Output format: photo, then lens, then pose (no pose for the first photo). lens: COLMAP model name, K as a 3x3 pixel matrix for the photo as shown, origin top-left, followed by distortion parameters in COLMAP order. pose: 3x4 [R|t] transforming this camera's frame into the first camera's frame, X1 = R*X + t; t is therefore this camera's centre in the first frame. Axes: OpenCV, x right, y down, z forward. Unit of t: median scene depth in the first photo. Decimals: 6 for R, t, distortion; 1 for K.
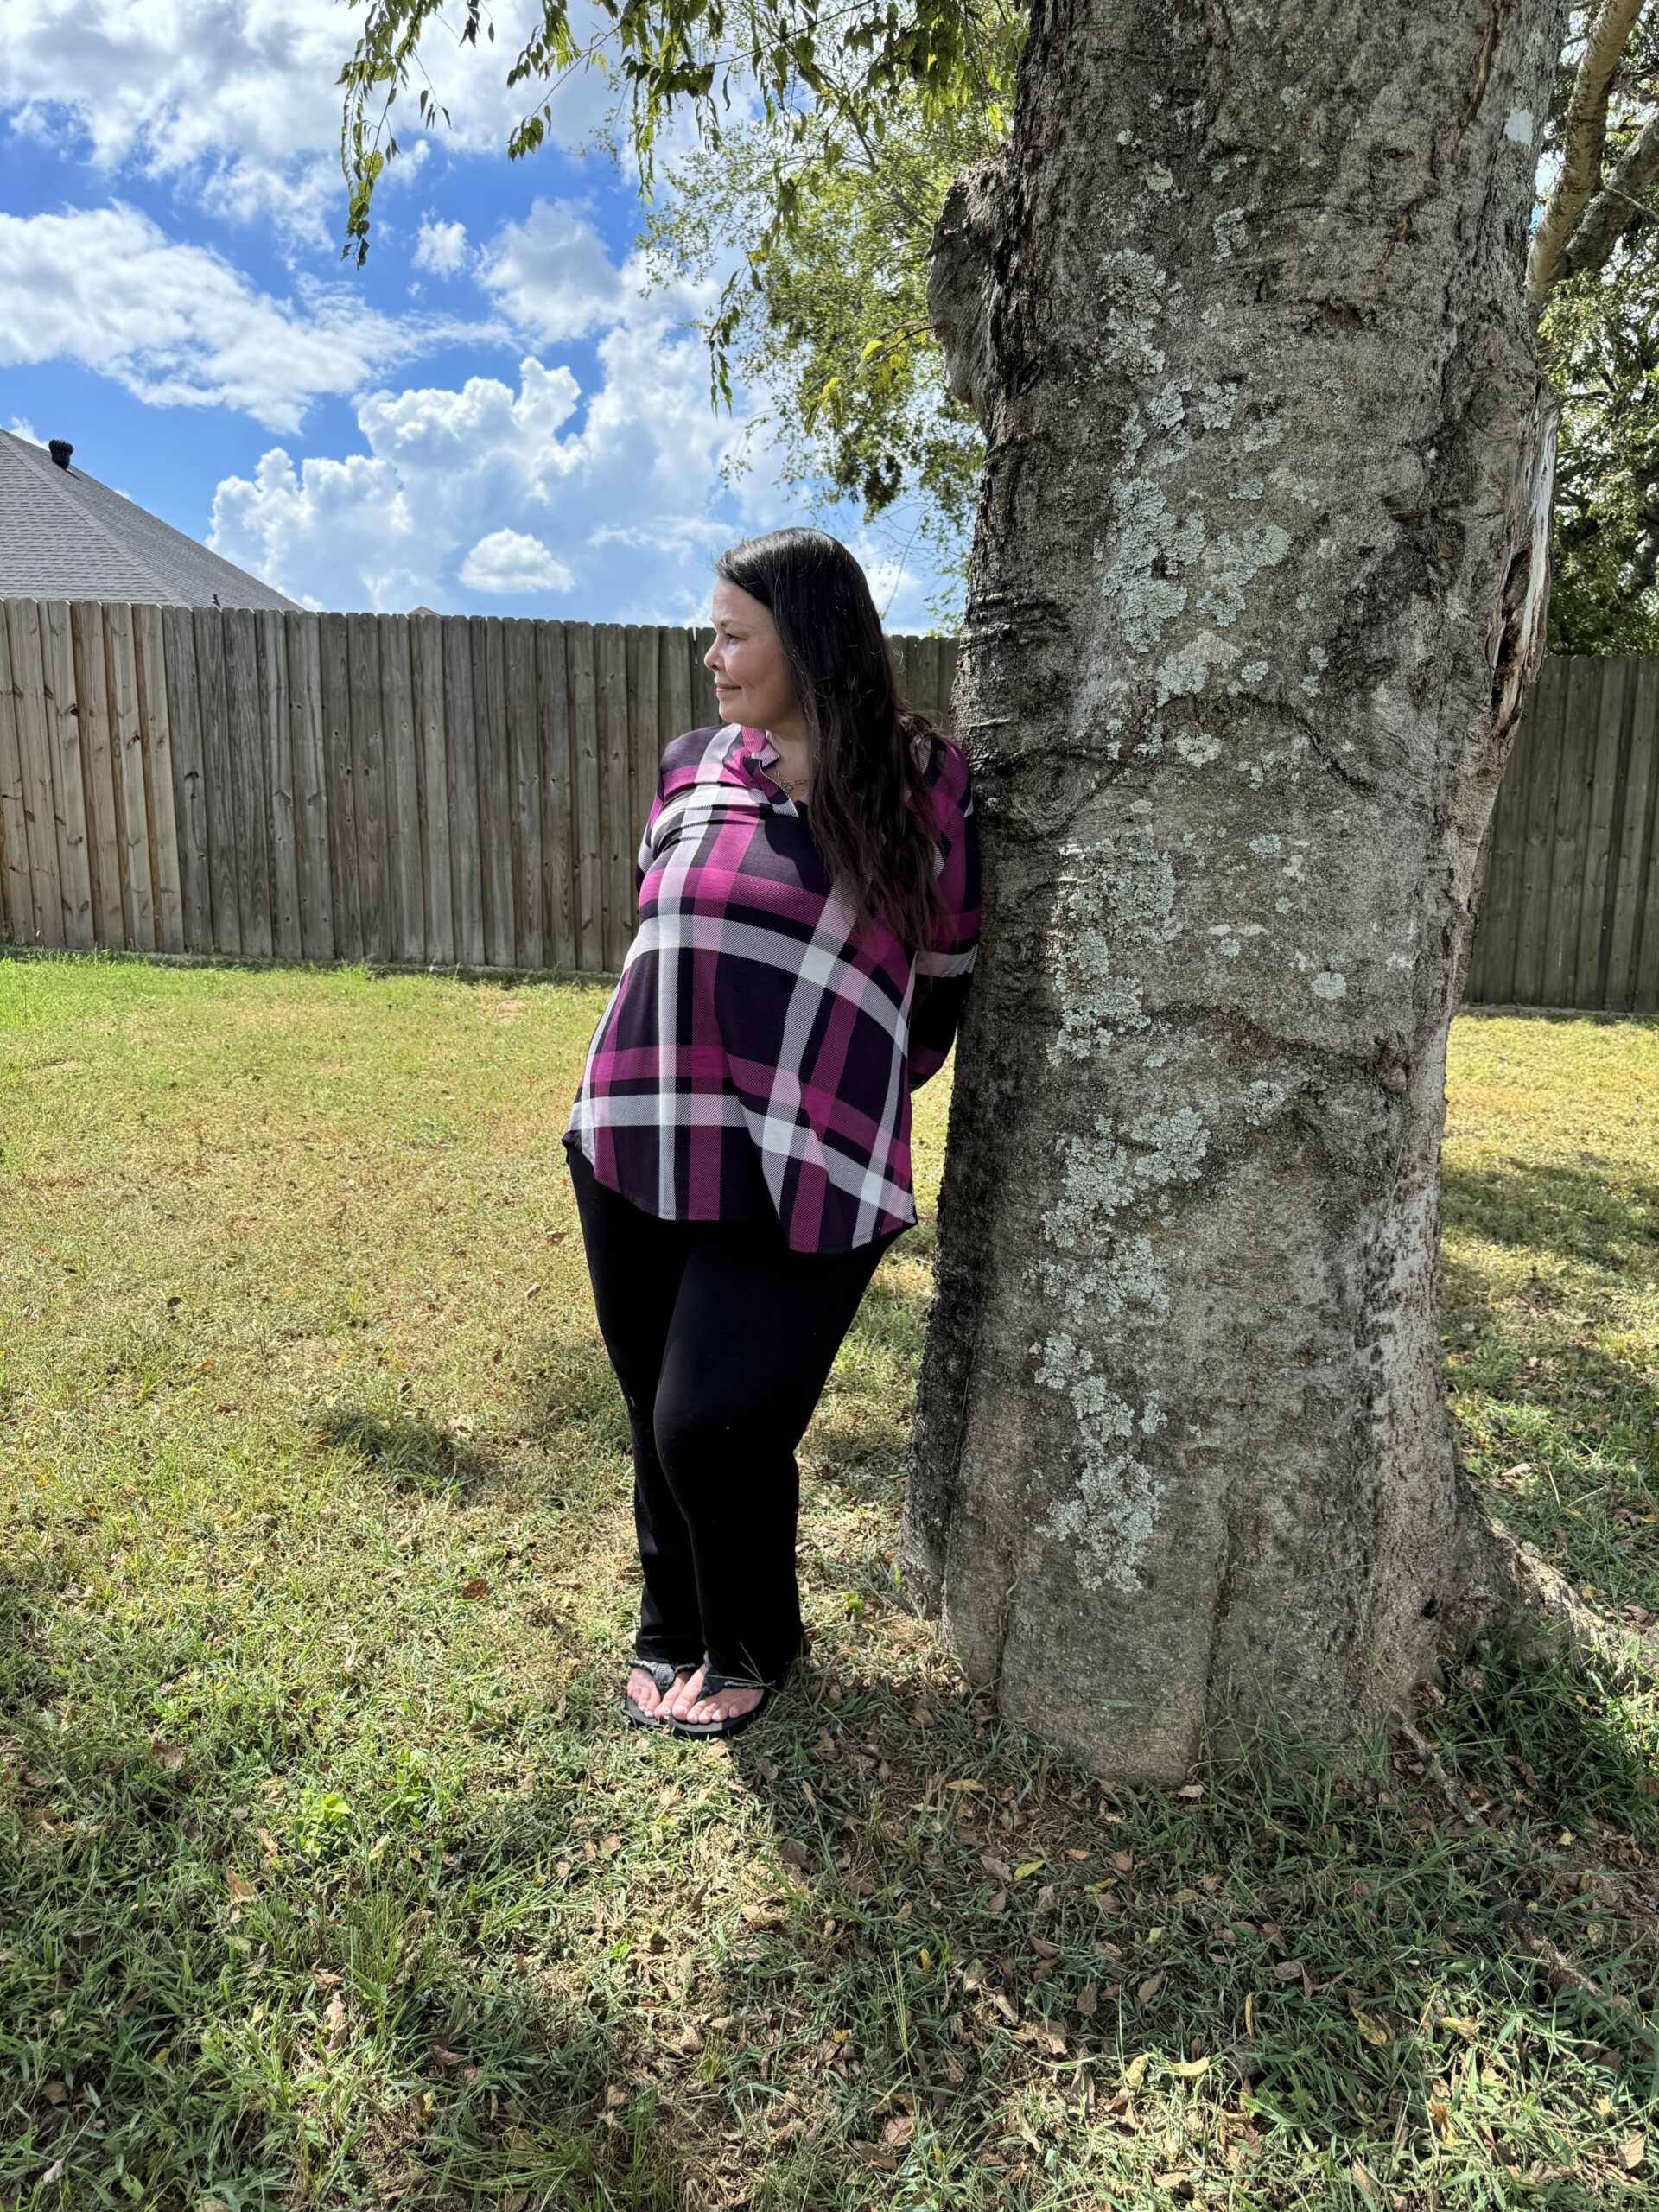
lens RADIAL K [[1584.8, 0, 845.4], [0, 1584.8, 1101.9], [0, 0, 1]] dist [0.014104, -0.024098]
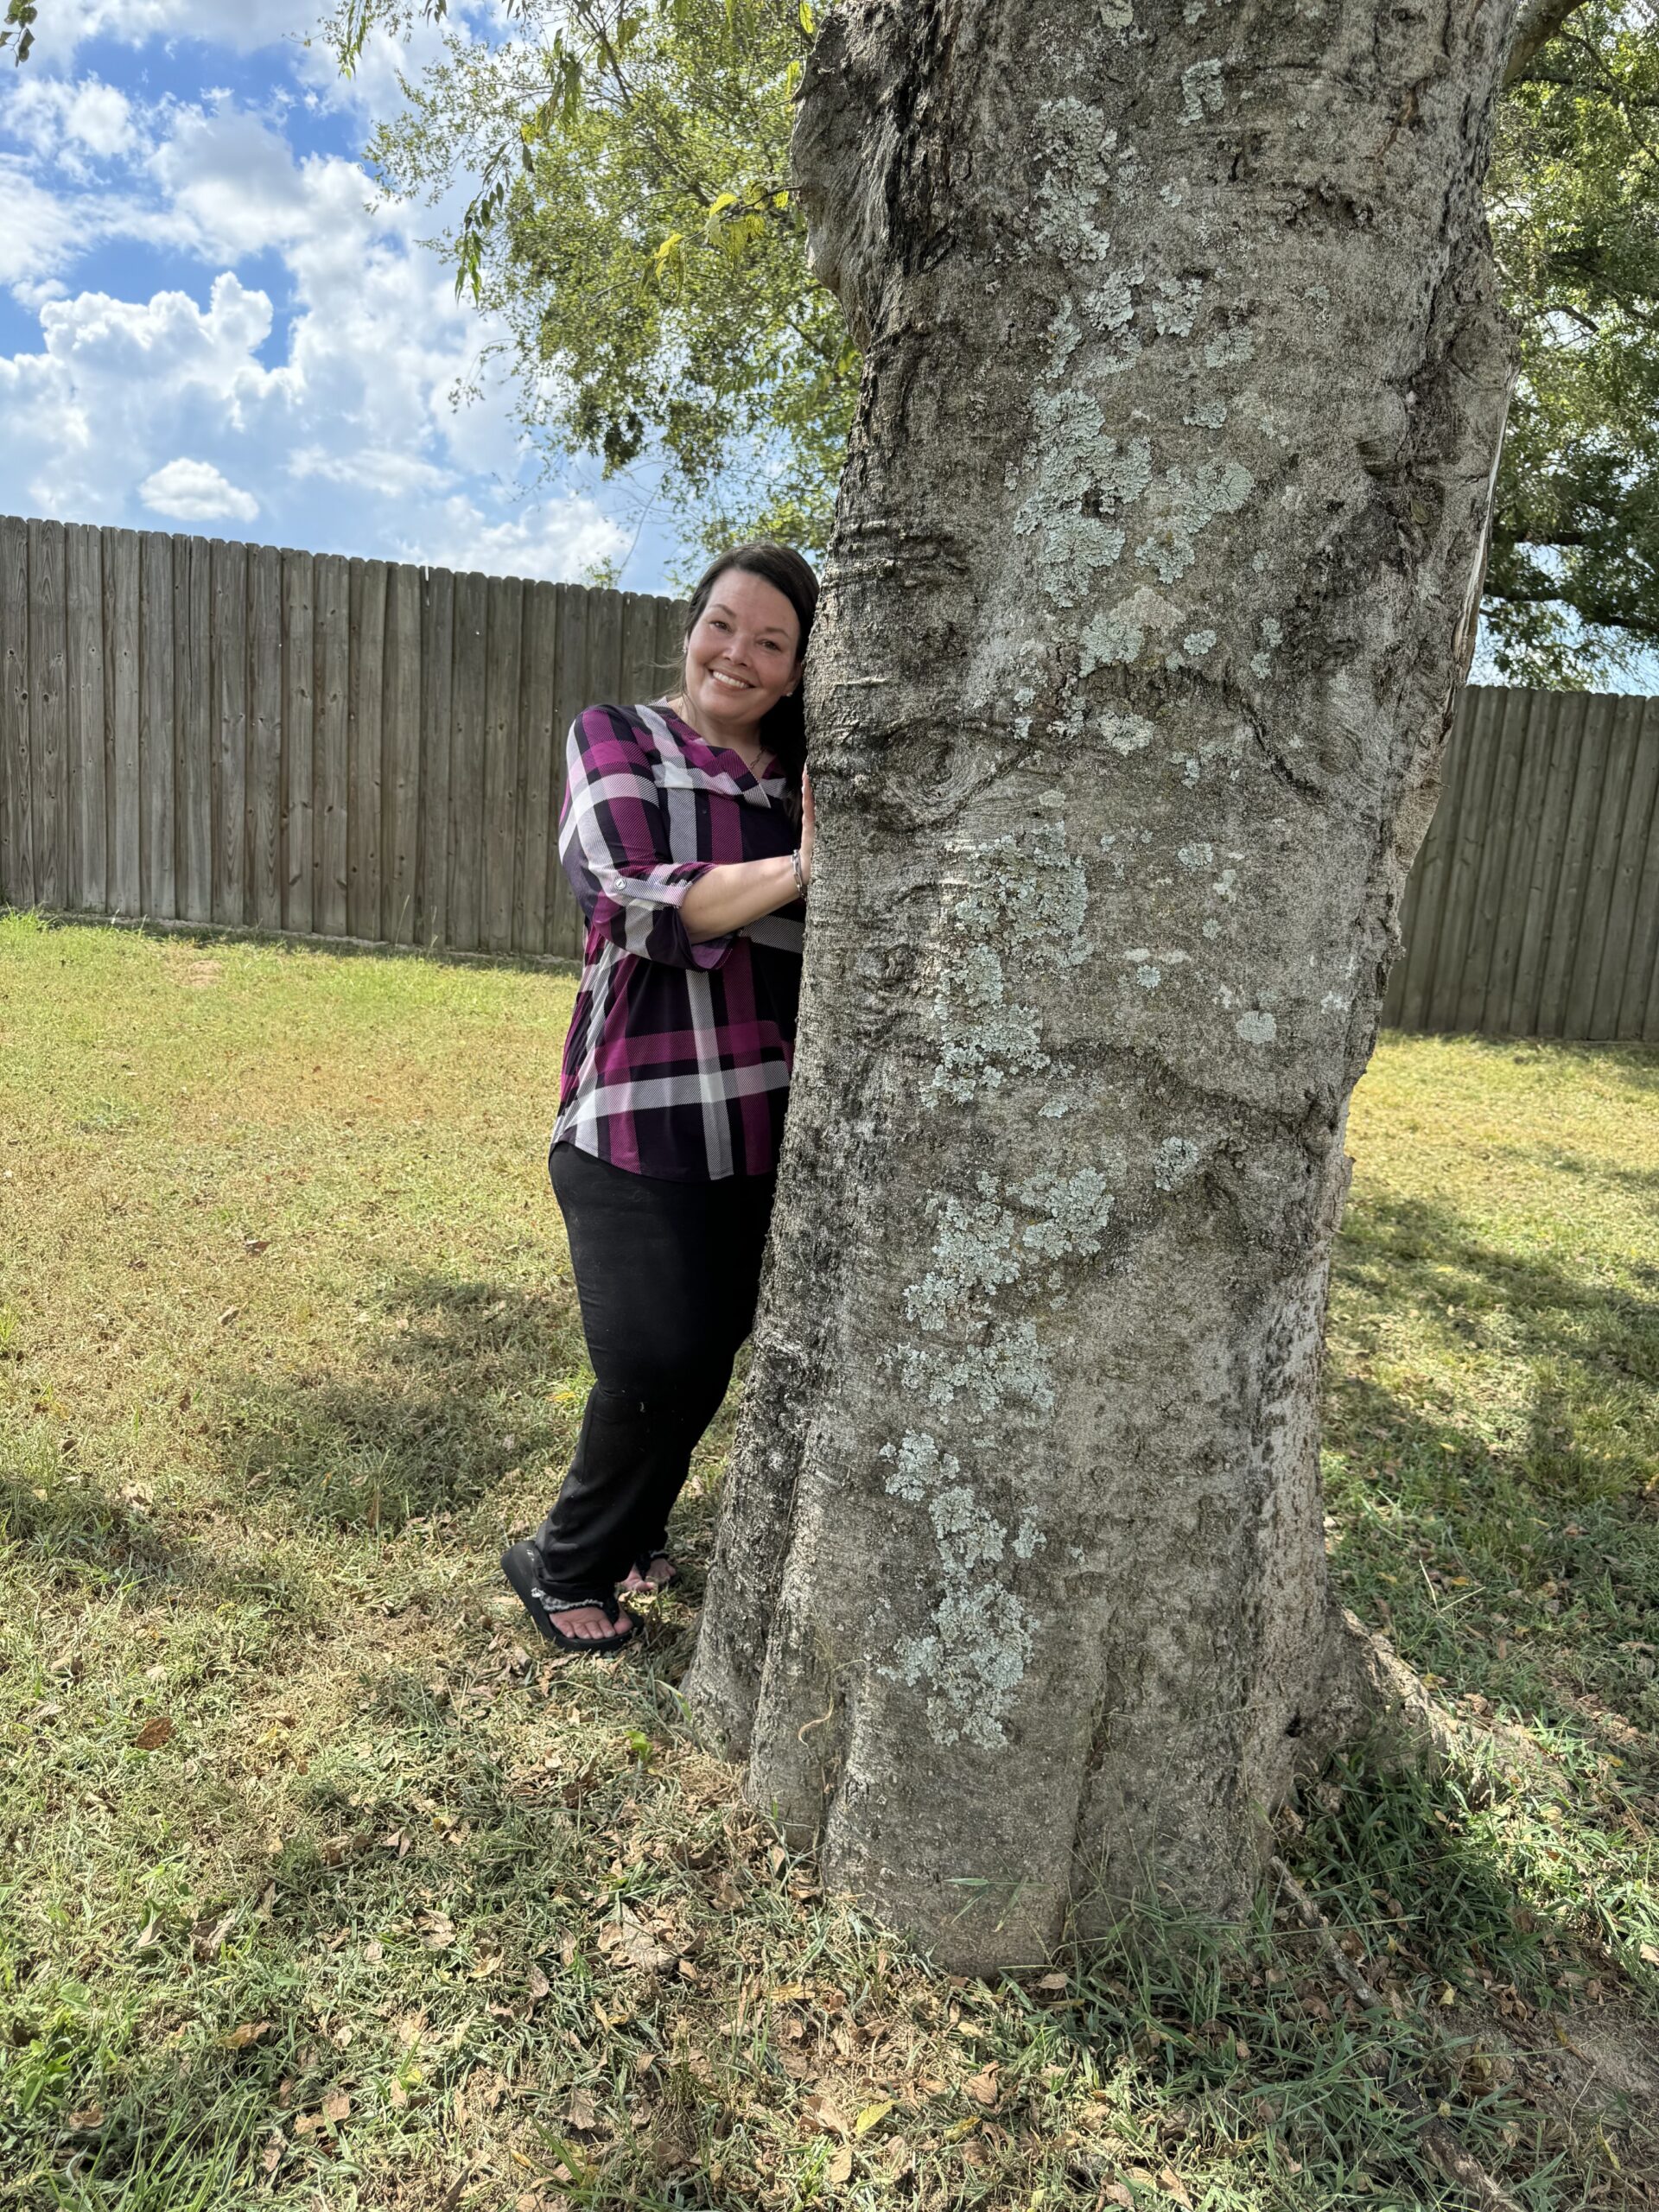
lens RADIAL K [[1584.8, 0, 825.1], [0, 1584.8, 1102.0], [0, 0, 1]] dist [0.014104, -0.024098]
pose [[0.985266, 0.032345, 0.167941, -0.055938], [-0.035036, 0.999300, 0.013082, -0.034952], [-0.167401, -0.018773, 0.985710, 0.202778]]
